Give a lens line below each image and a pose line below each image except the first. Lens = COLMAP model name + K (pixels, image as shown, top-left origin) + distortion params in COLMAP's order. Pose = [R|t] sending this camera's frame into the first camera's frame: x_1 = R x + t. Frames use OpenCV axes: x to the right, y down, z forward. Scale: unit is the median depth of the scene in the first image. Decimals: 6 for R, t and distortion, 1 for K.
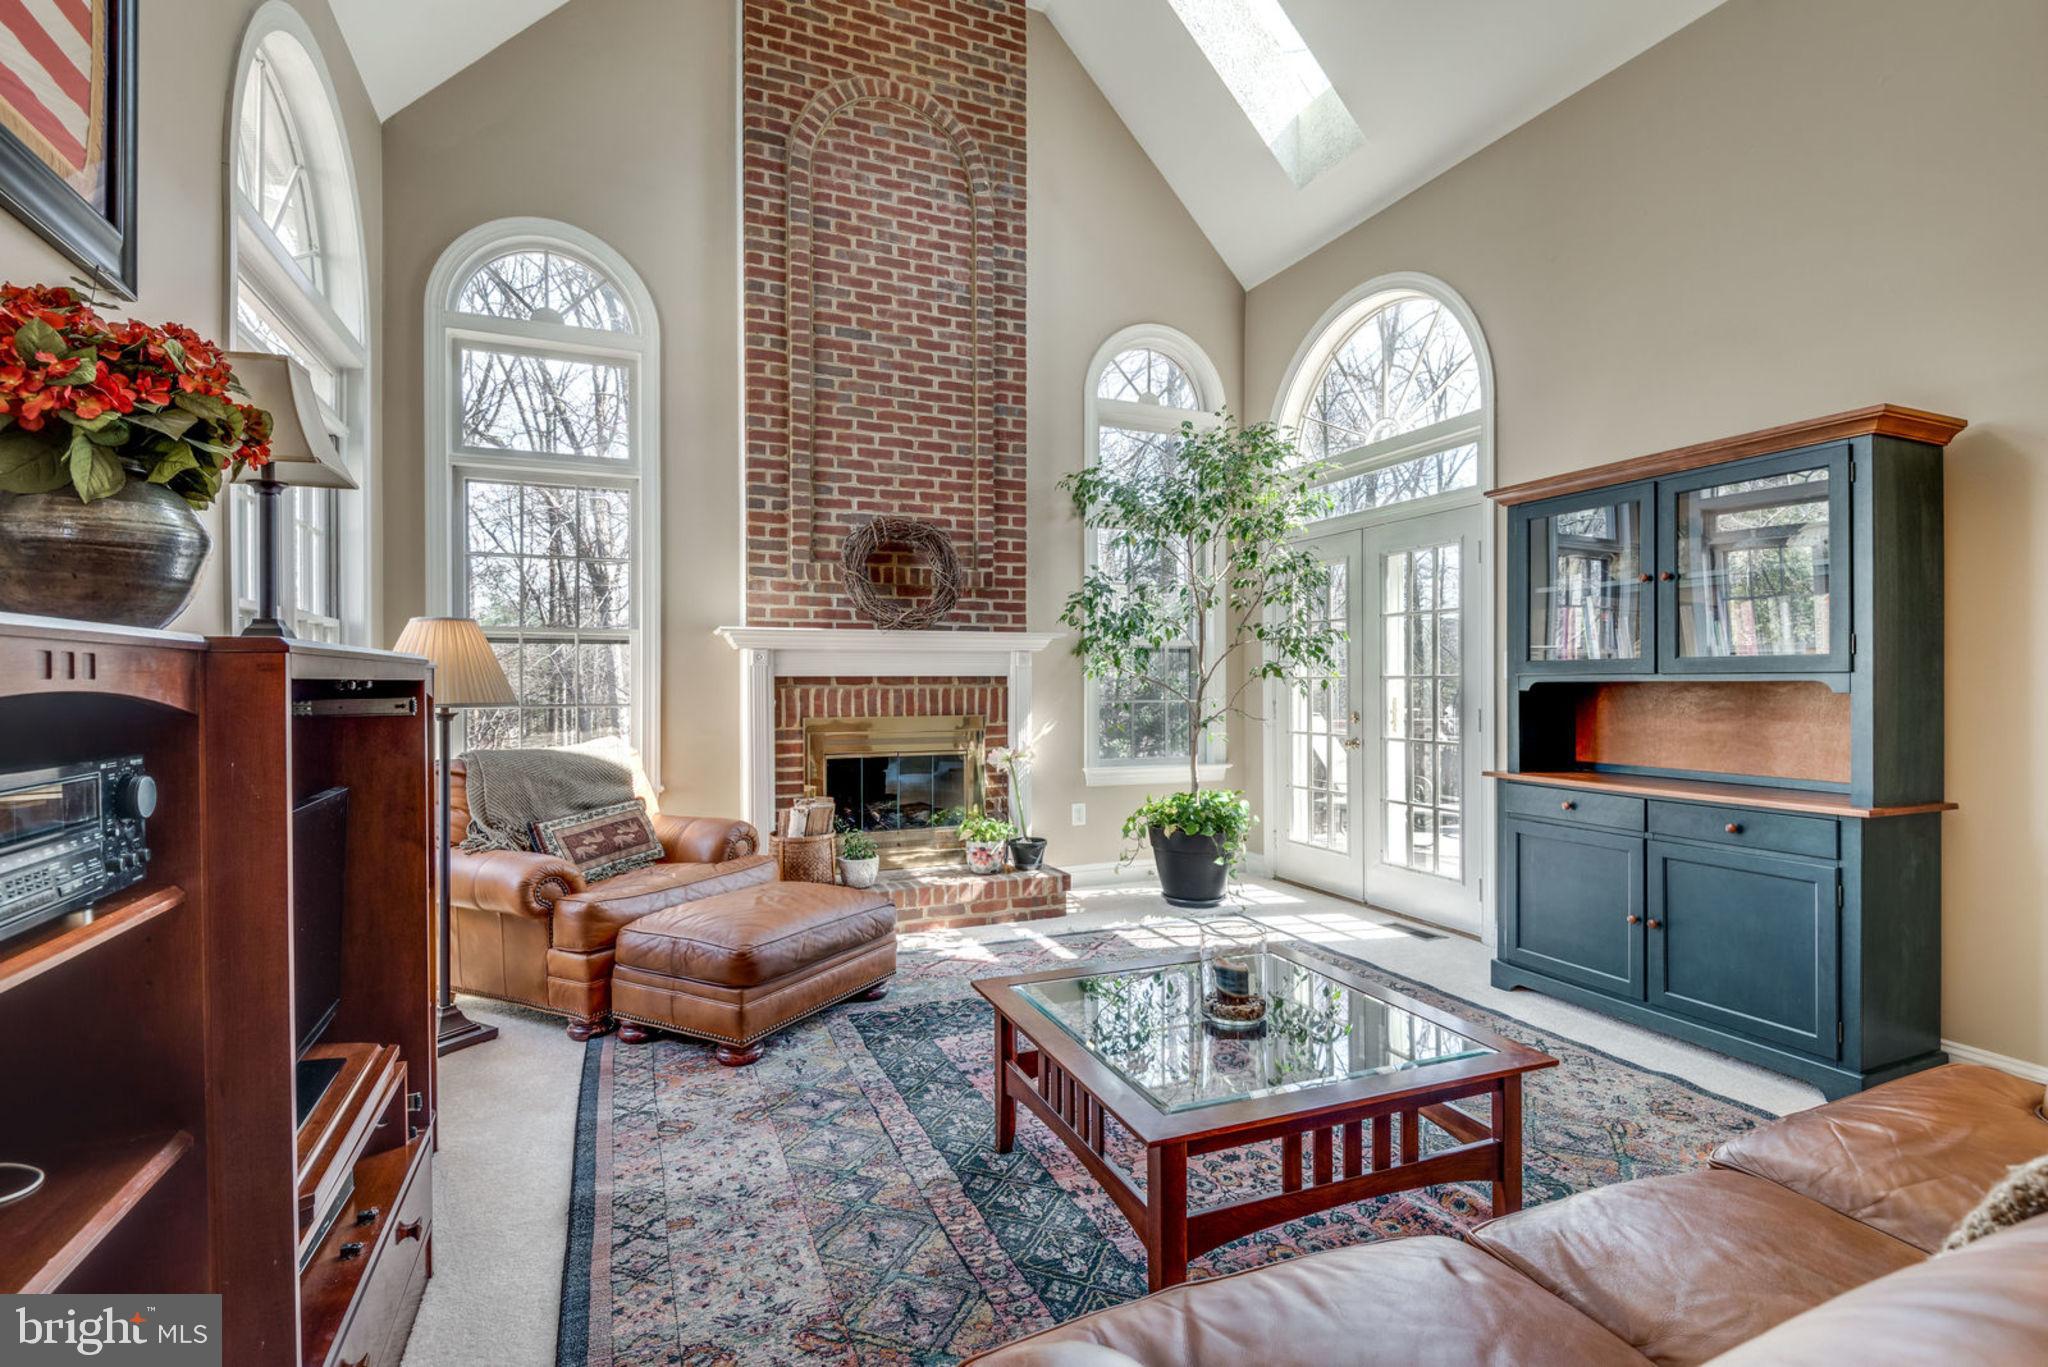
lens RADIAL K [[983.0, 0, 1039.9], [0, 983.0, 679.5], [0, 0, 1]] dist [0.009105, -0.008752]
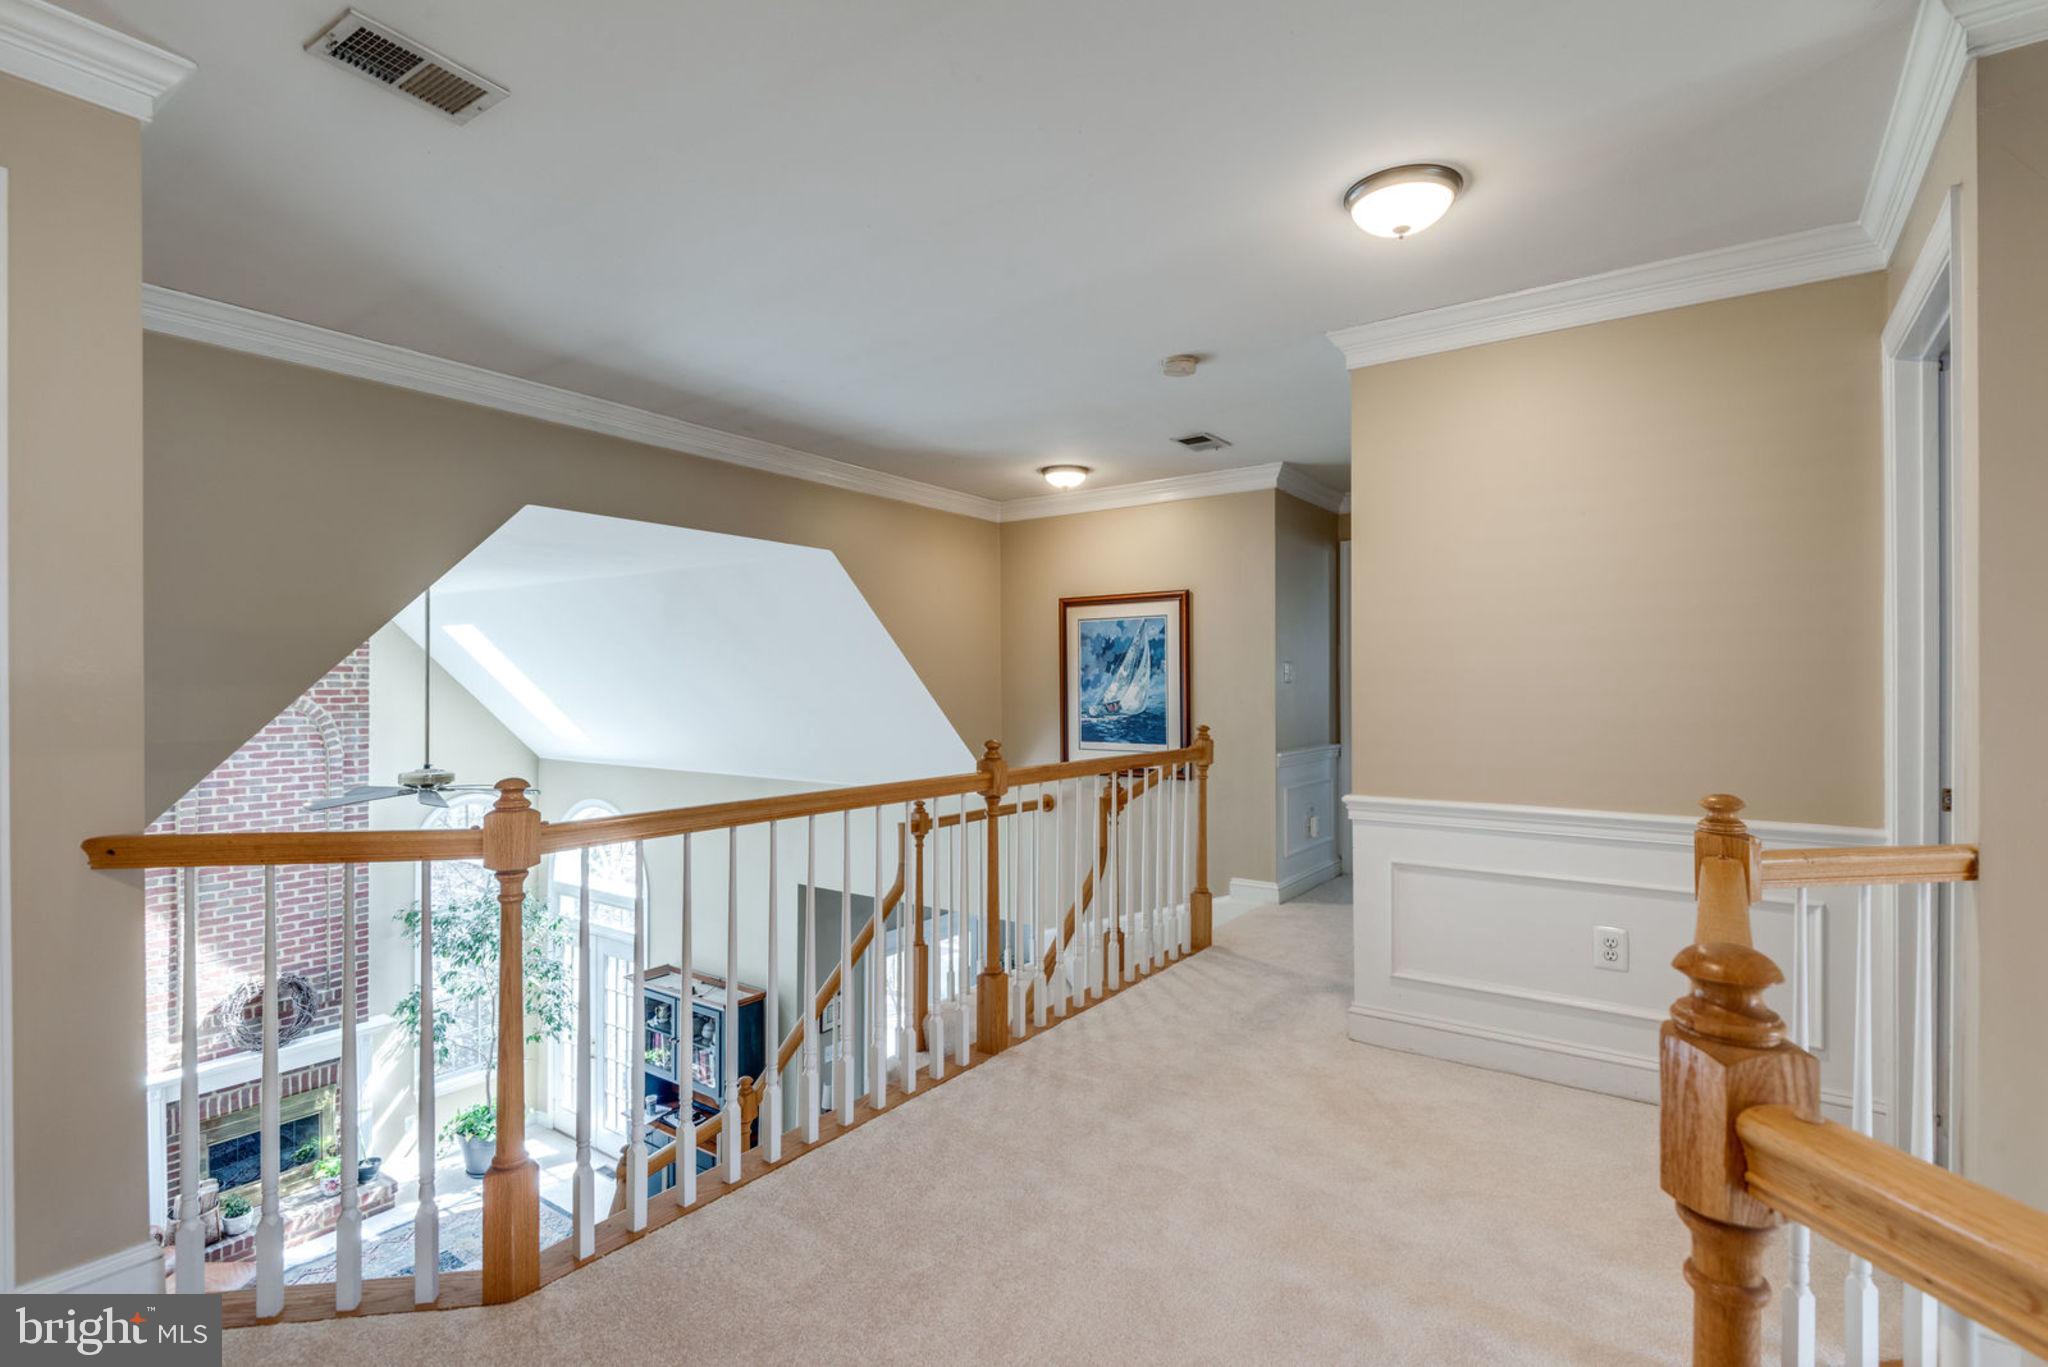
lens RADIAL K [[983.0, 0, 1028.6], [0, 983.0, 693.7], [0, 0, 1]] dist [0.009105, -0.008752]
pose [[0.848833, 0.003337, 0.528650, 0.048876], [-0.005454, 0.999982, 0.002445, -0.587933], [-0.528632, -0.004958, 0.848836, -0.894890]]
